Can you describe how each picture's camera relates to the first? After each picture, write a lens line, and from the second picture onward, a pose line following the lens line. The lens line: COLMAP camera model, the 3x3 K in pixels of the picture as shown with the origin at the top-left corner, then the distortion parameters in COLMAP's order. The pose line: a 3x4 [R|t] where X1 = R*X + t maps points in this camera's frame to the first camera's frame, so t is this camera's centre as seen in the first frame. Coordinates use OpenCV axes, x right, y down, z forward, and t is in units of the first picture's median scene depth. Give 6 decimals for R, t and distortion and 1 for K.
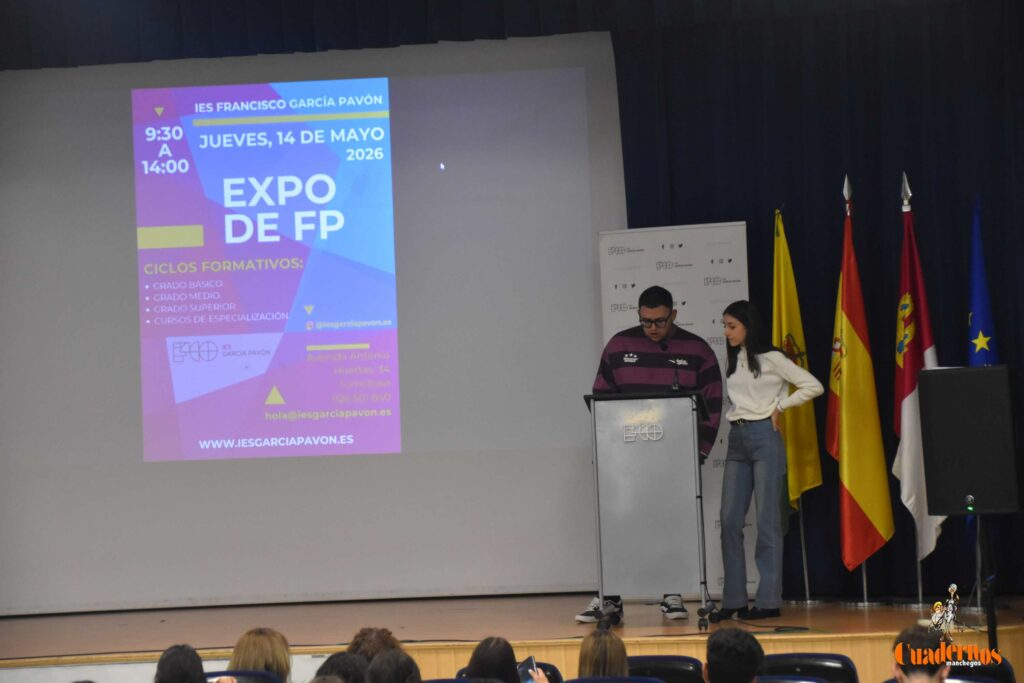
lens RADIAL K [[2897.6, 0, 477.3], [0, 2897.6, 314.1], [0, 0, 1]] dist [0.592914, 0.000000]
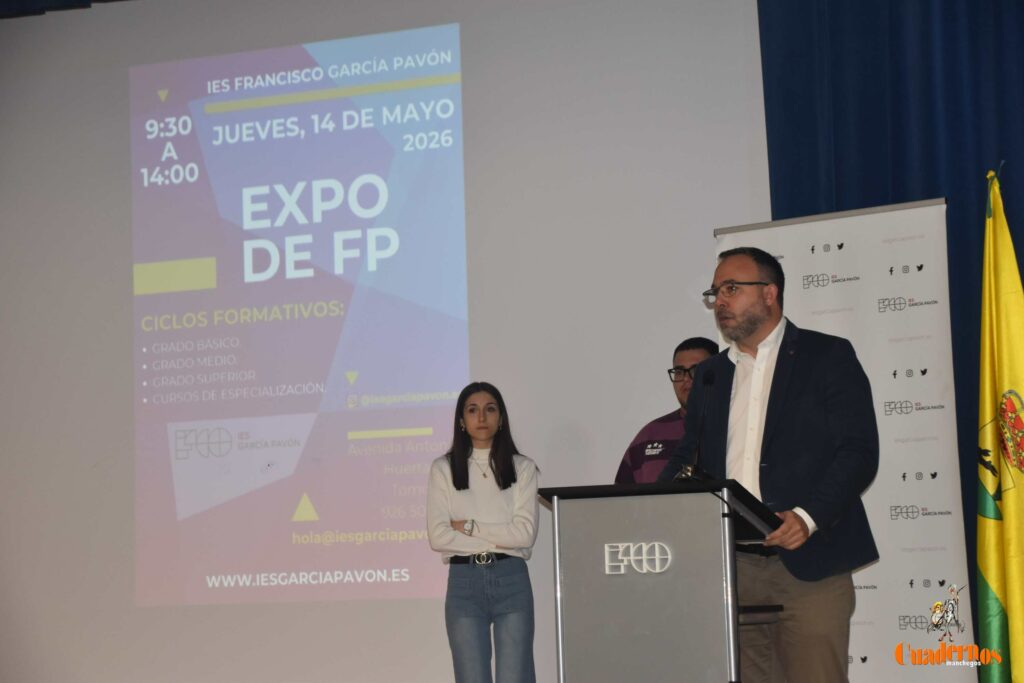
lens RADIAL K [[2584.4, 0, 473.6], [0, 2584.4, 330.0], [0, 0, 1]] dist [0.544593, 0.000000]
pose [[0.955658, -0.019194, -0.293853, 0.142988], [0.002048, 0.998283, -0.058546, 0.022335], [0.294472, 0.055348, 0.954056, 0.442253]]
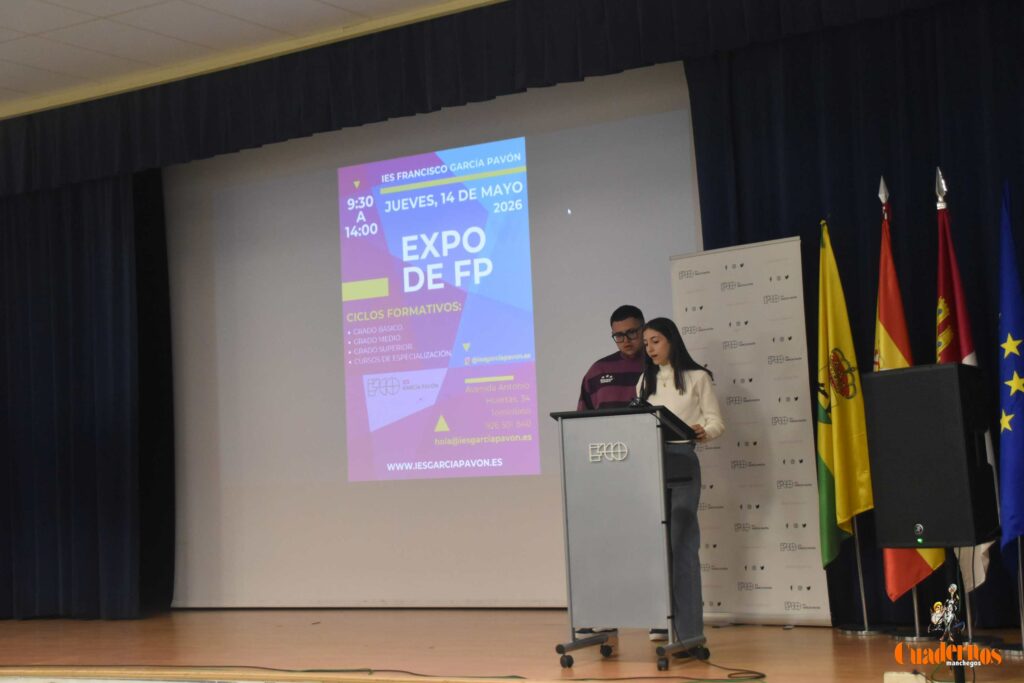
lens RADIAL K [[1591.5, 0, 472.6], [0, 1591.5, 326.5], [0, 0, 1]] dist [0.142060, 0.000000]
pose [[0.928623, -0.036916, -0.369184, 0.172766], [0.020525, 0.998625, -0.048231, 0.020395], [0.370457, 0.037211, 0.928104, 0.426388]]
